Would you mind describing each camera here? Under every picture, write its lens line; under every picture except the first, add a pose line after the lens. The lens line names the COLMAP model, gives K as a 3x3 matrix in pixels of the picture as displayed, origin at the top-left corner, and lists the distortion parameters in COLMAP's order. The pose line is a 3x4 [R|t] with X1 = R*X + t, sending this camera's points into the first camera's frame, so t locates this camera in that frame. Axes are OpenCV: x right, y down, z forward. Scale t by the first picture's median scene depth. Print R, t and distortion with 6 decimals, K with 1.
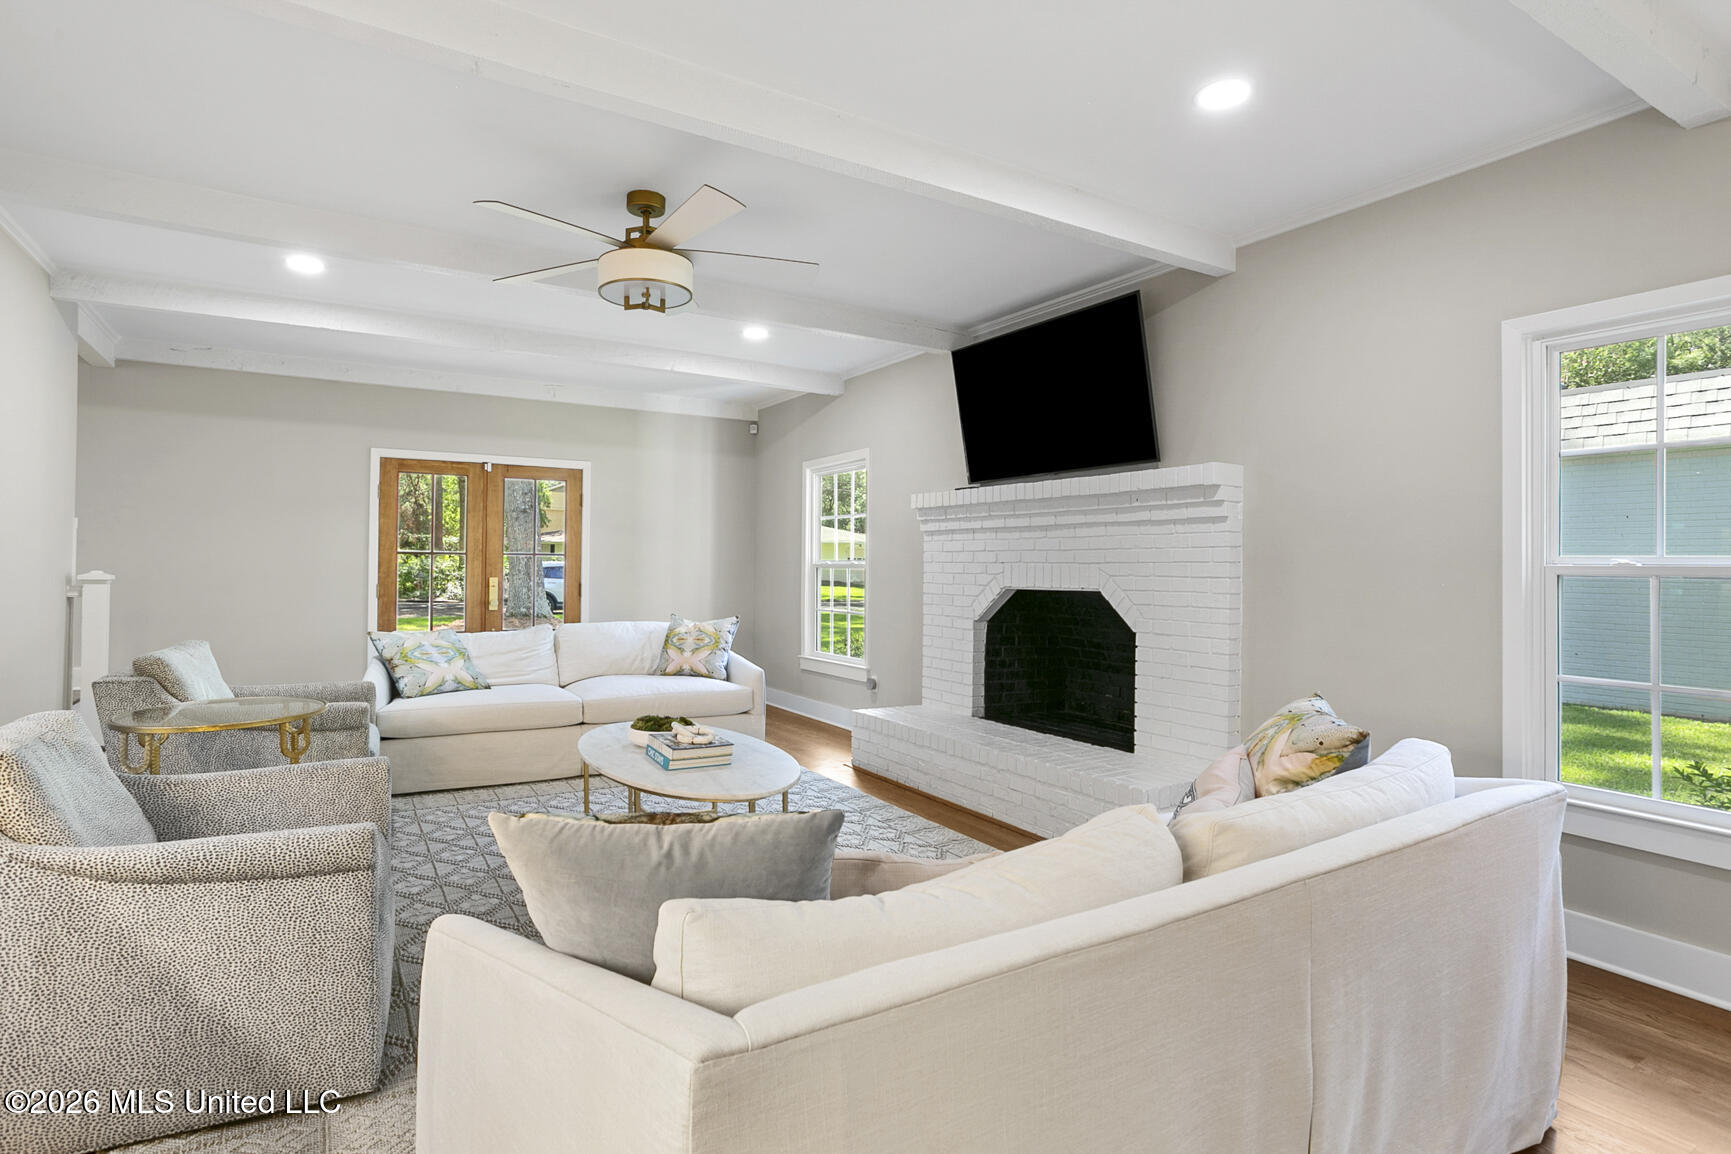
lens RADIAL K [[867.9, 0, 868.3], [0, 867.9, 563.3], [0, 0, 1]] dist [-0.002556, 0.003216]
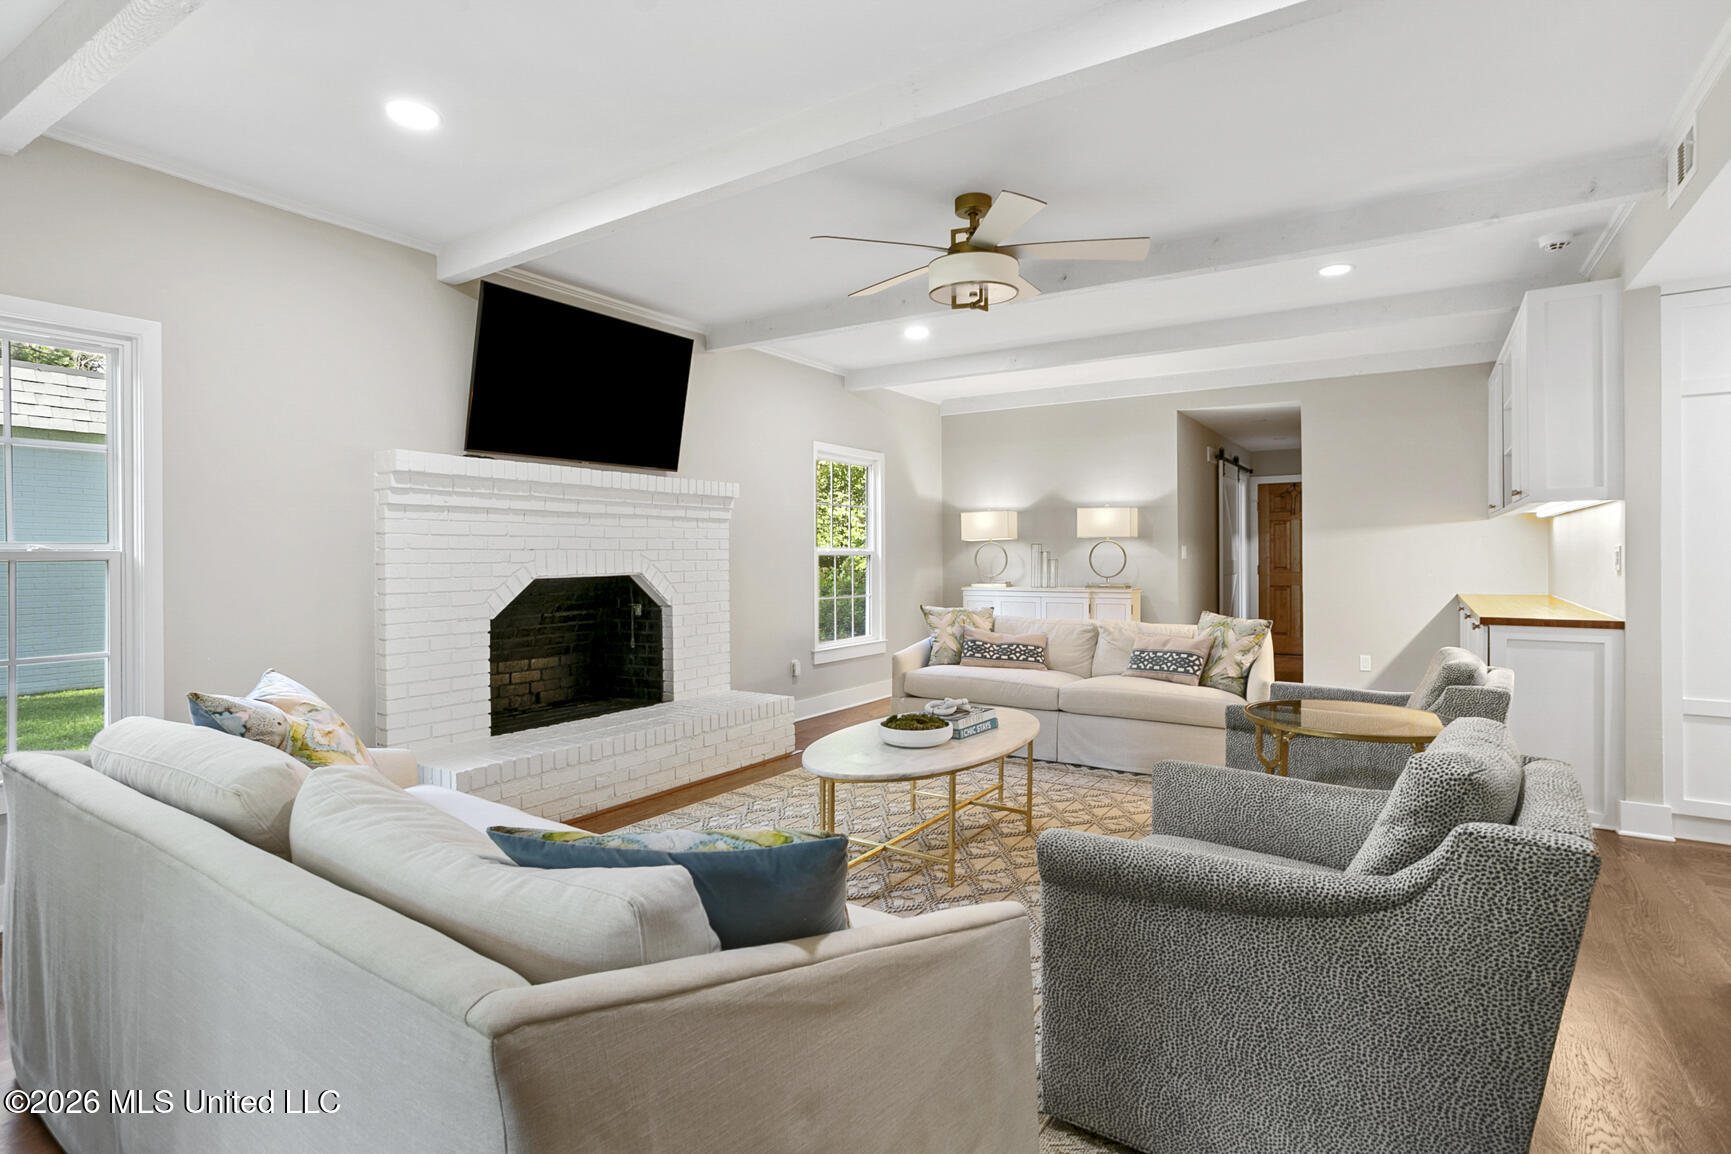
lens RADIAL K [[867.9, 0, 853.4], [0, 867.9, 564.4], [0, 0, 1]] dist [-0.002556, 0.003216]
pose [[-0.402232, -0.018446, 0.915352, -0.770654], [-0.002188, 0.999814, 0.019187, -0.003324], [-0.915535, 0.005715, -0.402198, 1.021976]]
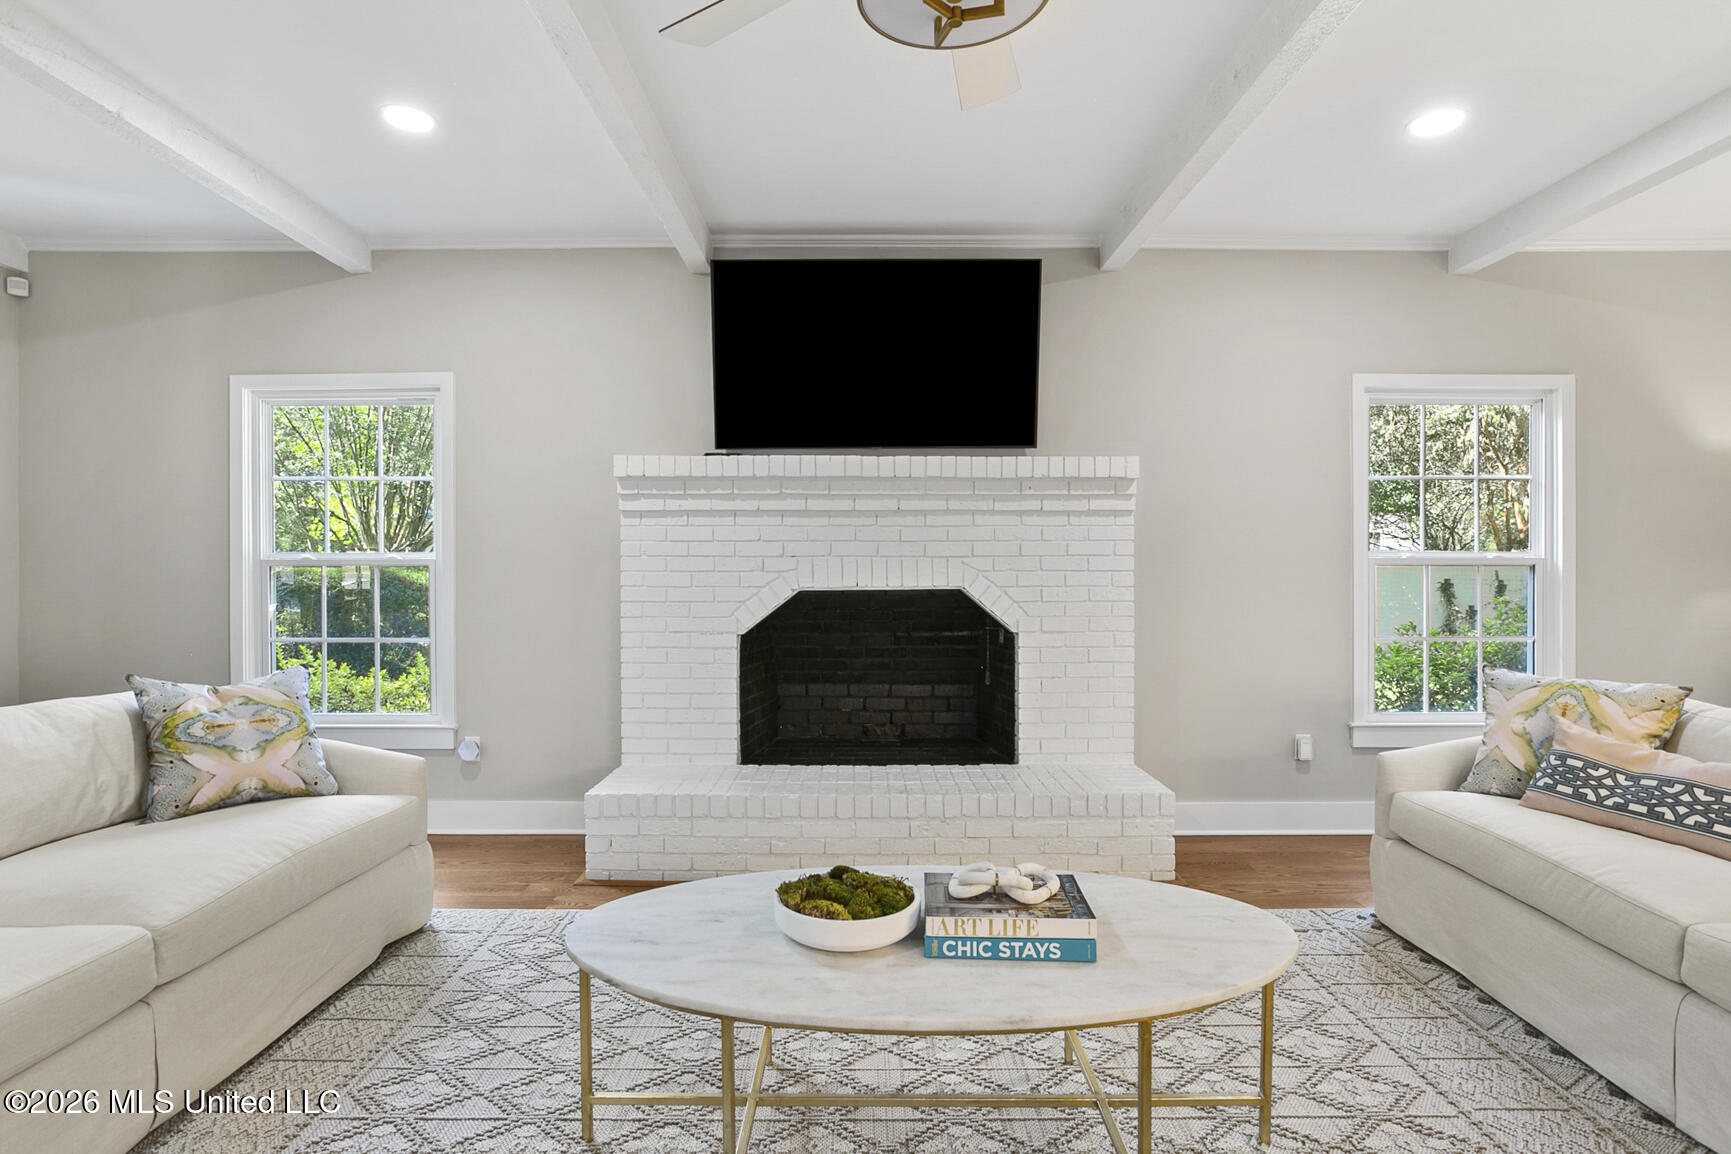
lens RADIAL K [[888.6, 0, 857.1], [0, 888.6, 570.4], [0, 0, 1]] dist [-0.012181, 0.003299]
pose [[0.534424, -0.014088, 0.845099, -0.466231], [0.003677, 0.999890, 0.014343, 0.000489], [-0.845208, -0.004558, 0.534418, 0.516052]]
